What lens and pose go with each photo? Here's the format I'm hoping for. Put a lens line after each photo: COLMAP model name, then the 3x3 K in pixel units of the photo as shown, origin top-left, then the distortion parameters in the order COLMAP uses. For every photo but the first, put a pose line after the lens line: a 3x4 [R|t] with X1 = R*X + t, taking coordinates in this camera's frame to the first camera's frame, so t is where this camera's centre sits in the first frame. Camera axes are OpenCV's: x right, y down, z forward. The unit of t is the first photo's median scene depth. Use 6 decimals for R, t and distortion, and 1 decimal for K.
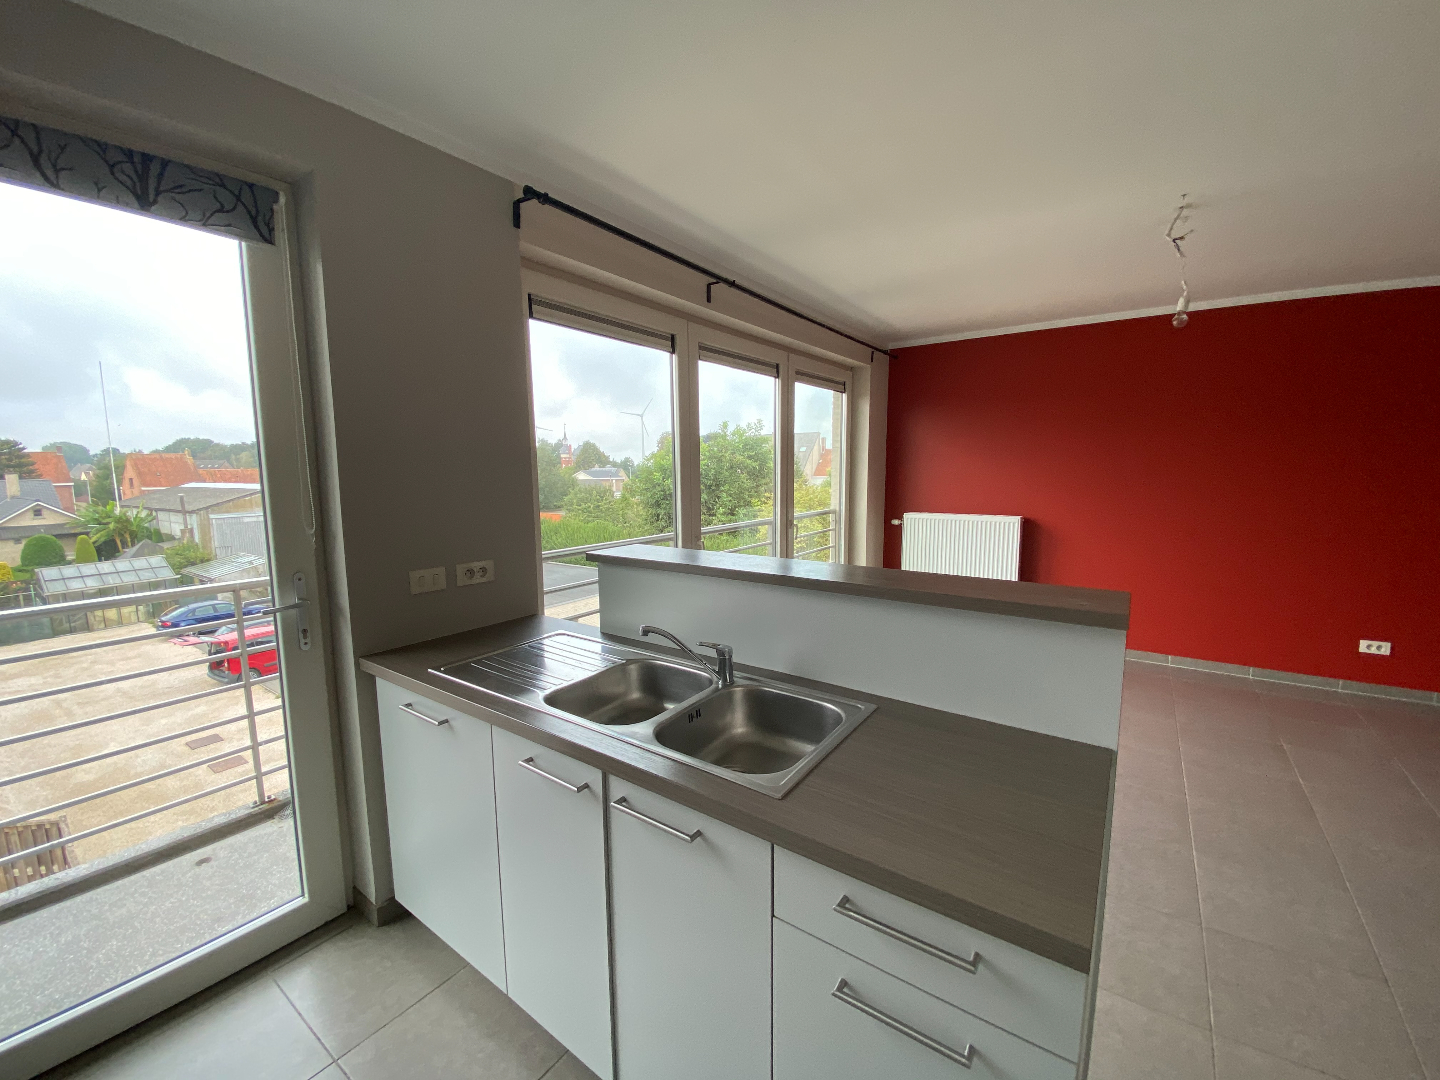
lens RADIAL K [[580.0, 0, 723.9], [0, 580.0, 535.0], [0, 0, 1]] dist [0.020358, -0.019618]
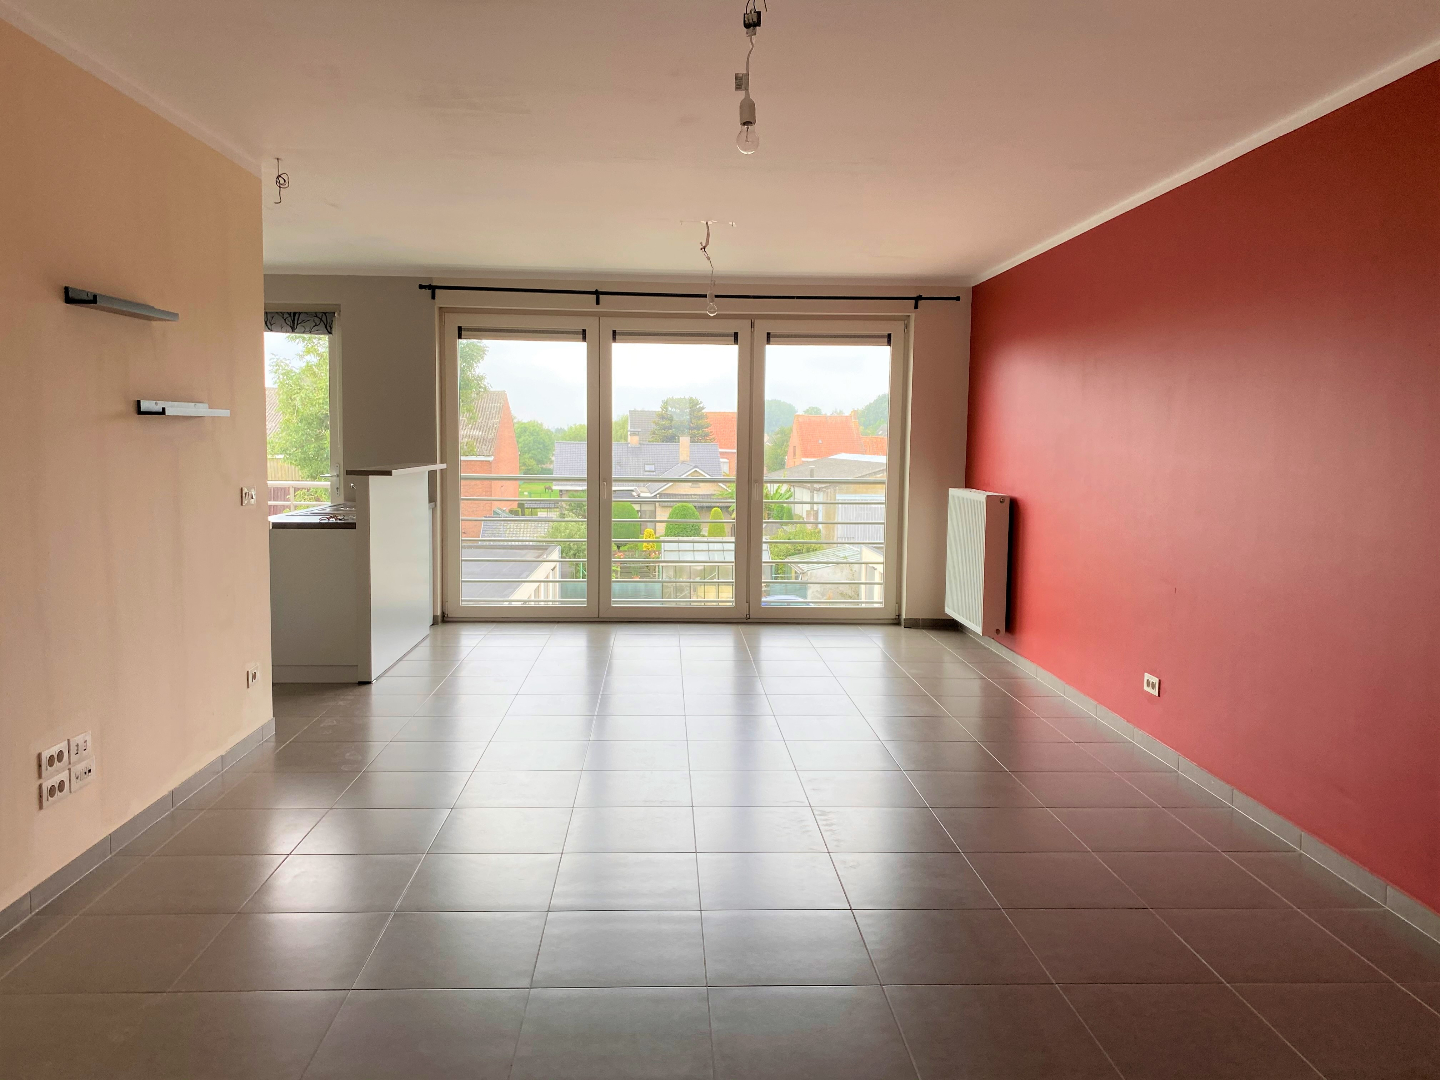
lens RADIAL K [[1079.2, 0, 688.4], [0, 1079.2, 519.3], [0, 0, 1]] dist [0.121423, -0.001299]
pose [[0.600726, 0.077961, -0.795645, 2.504095], [-0.113225, 0.993499, 0.011861, 0.054318], [0.791396, 0.082962, 0.605648, -0.389875]]
